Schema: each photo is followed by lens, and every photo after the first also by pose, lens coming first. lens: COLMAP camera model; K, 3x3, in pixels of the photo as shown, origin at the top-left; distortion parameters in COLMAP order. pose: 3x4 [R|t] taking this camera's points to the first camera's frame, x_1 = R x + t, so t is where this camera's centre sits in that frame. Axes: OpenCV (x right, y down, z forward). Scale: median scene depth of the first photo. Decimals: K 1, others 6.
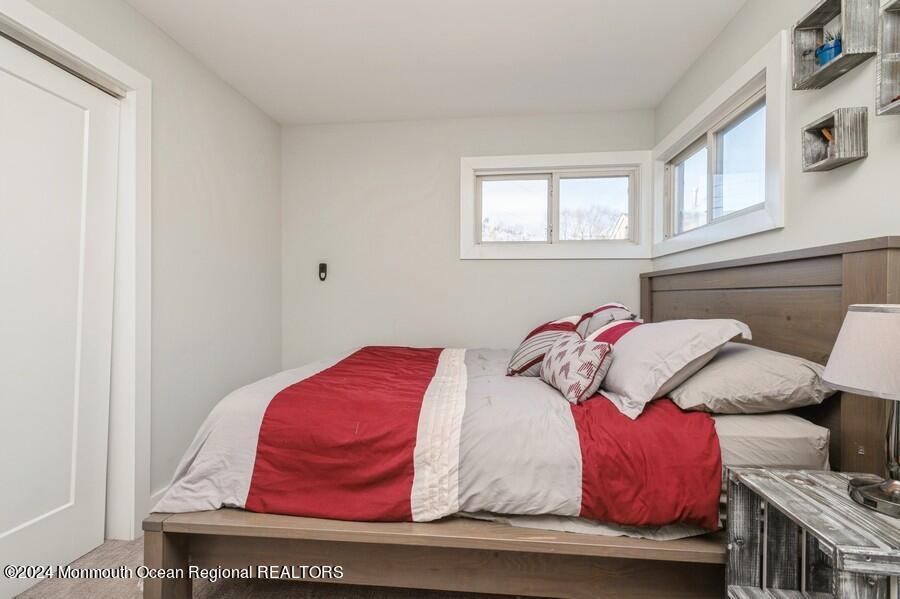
lens RADIAL K [[422.3, 0, 449.5], [0, 422.3, 297.7], [0, 0, 1]] dist [0.008008, -0.000267]
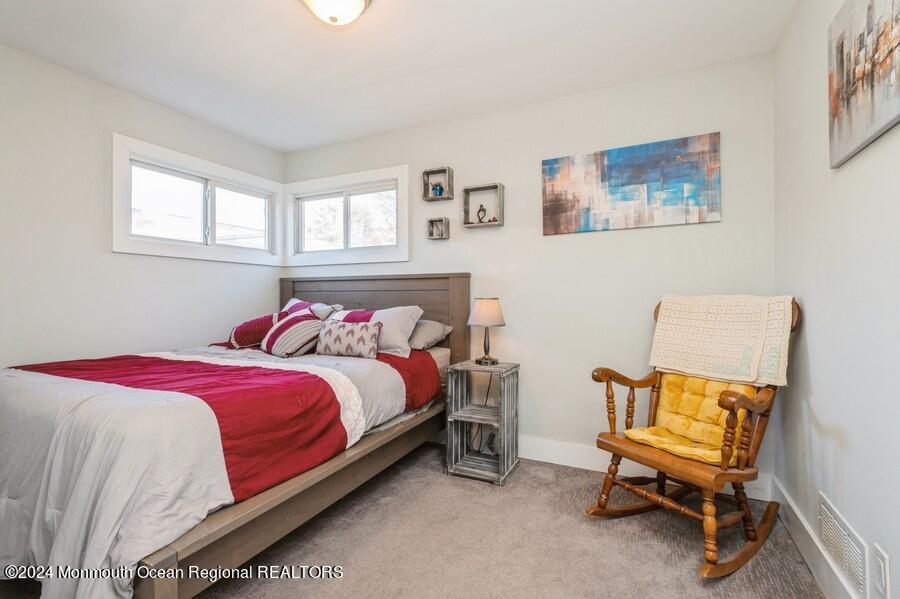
lens RADIAL K [[422.3, 0, 449.5], [0, 422.3, 297.7], [0, 0, 1]] dist [0.008008, -0.000267]
pose [[0.332485, -0.004329, 0.943099, -1.234409], [0.004289, 0.999986, 0.003078, 0.004848], [-0.943099, 0.003021, 0.332499, 0.168094]]
